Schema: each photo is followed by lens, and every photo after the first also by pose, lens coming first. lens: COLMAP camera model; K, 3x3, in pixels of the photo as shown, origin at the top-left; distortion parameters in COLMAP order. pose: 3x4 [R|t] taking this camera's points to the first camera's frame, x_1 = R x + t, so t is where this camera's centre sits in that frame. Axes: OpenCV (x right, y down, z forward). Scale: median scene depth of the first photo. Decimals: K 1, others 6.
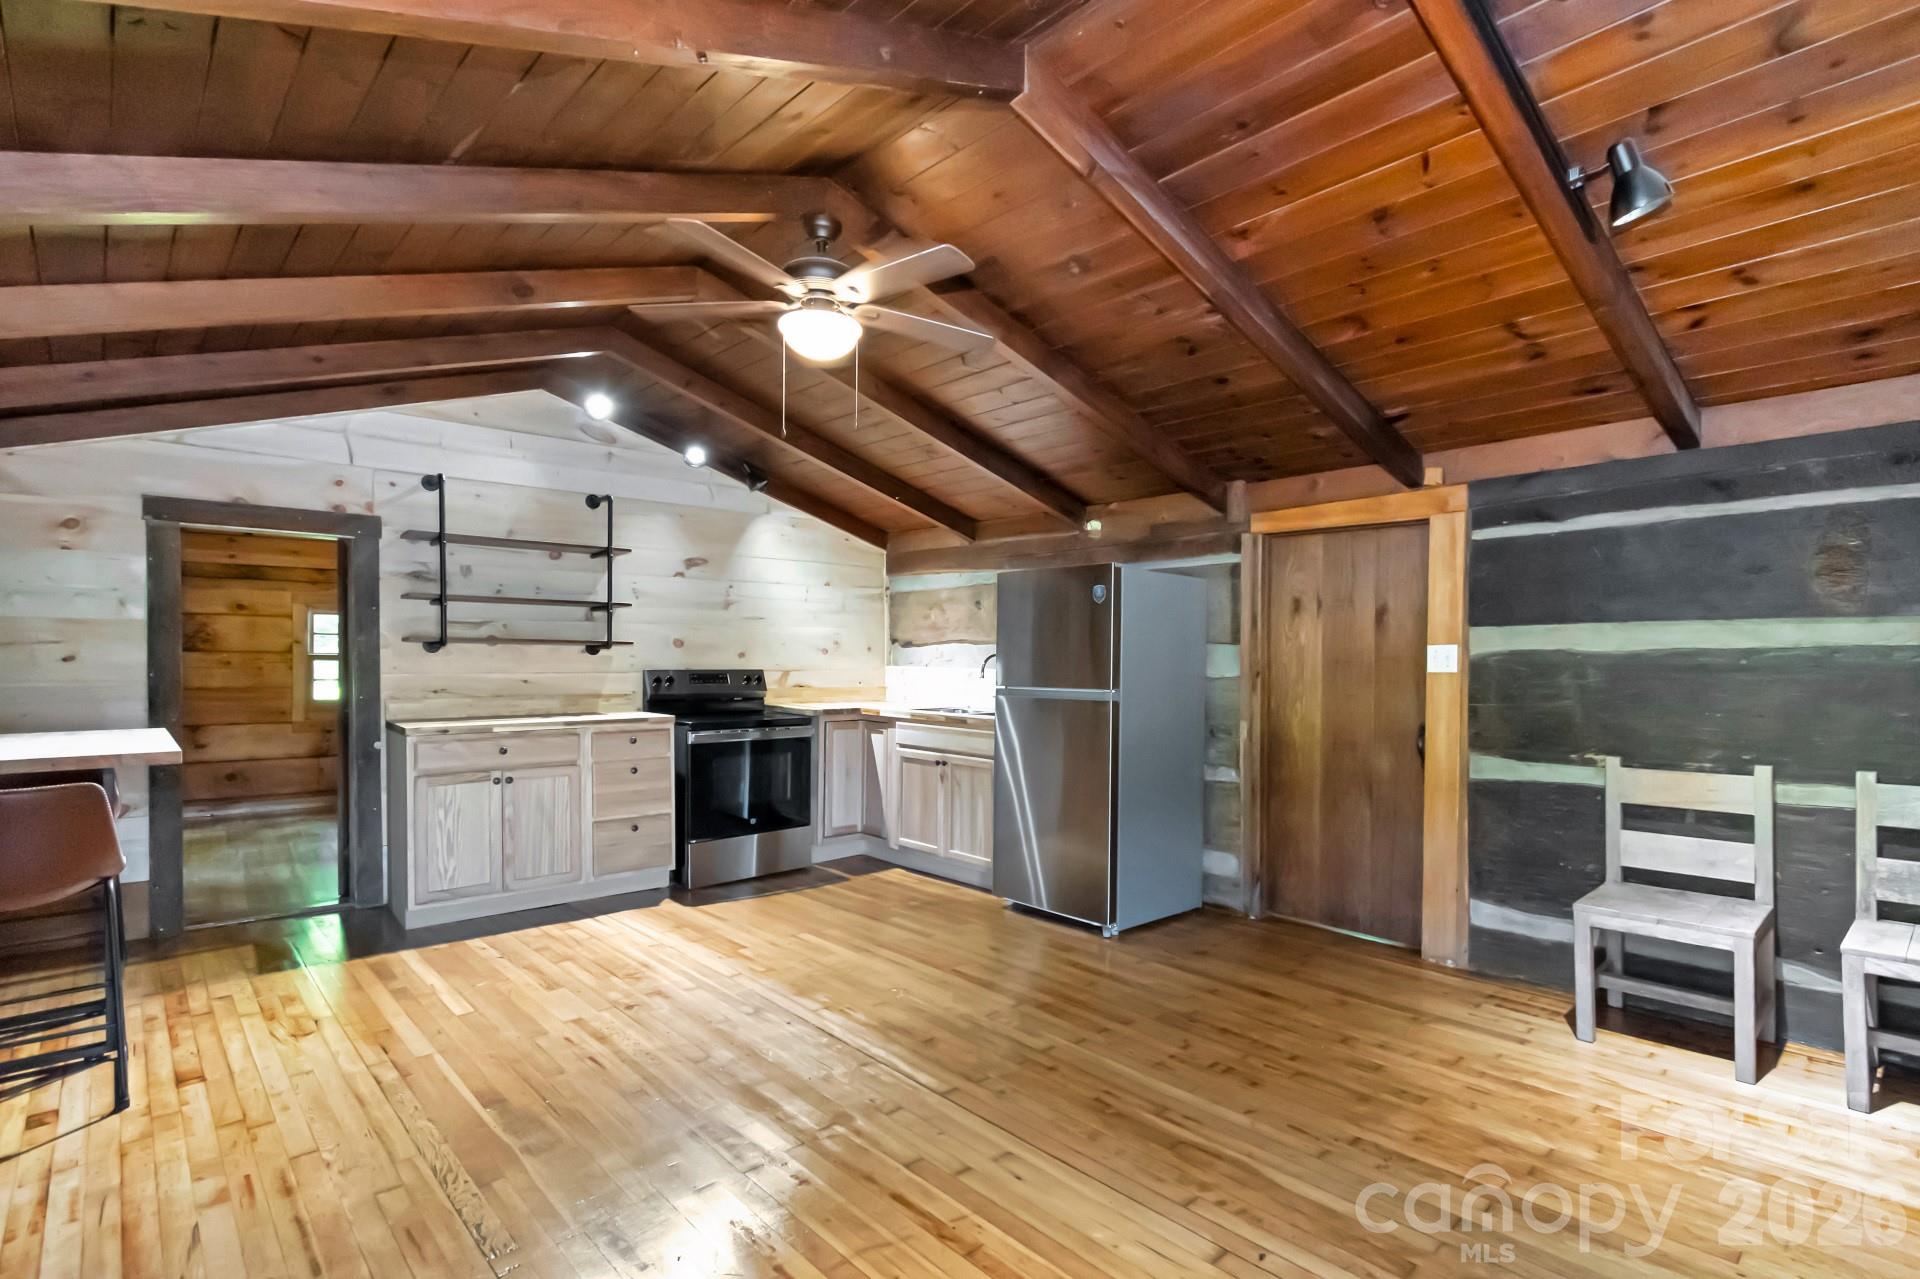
lens RADIAL K [[888.6, 0, 968.4], [0, 888.6, 668.8], [0, 0, 1]] dist [0.001605, 0.000198]
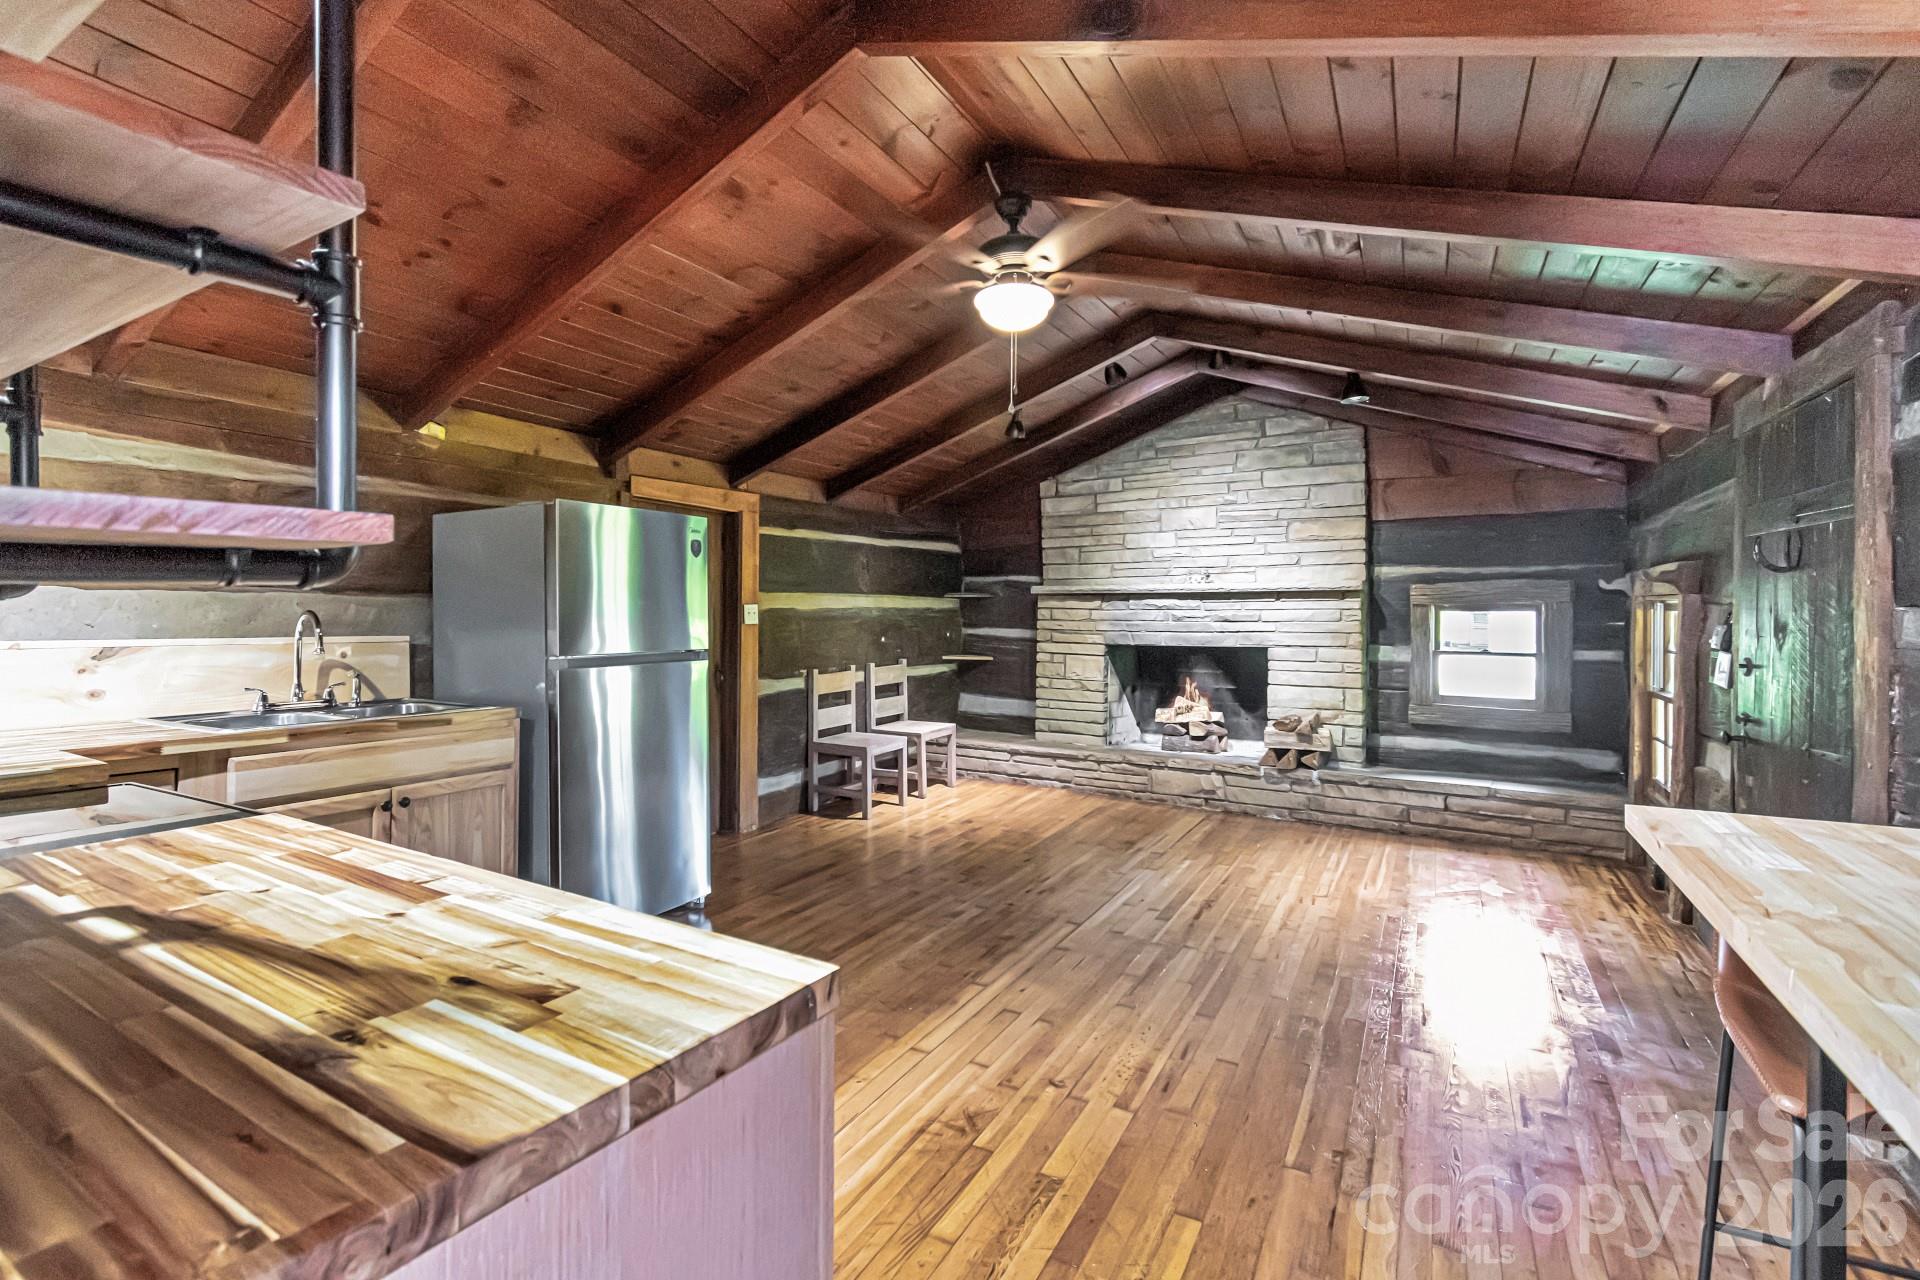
lens RADIAL K [[901.0, 0, 958.7], [0, 901.0, 604.4], [0, 0, 1]] dist [0.003370, 0.000376]
pose [[-0.316015, 0.001741, 0.948753, -0.948925], [0.007284, 0.999973, 0.000591, -0.026118], [-0.948726, 0.007097, -0.316019, 1.157967]]
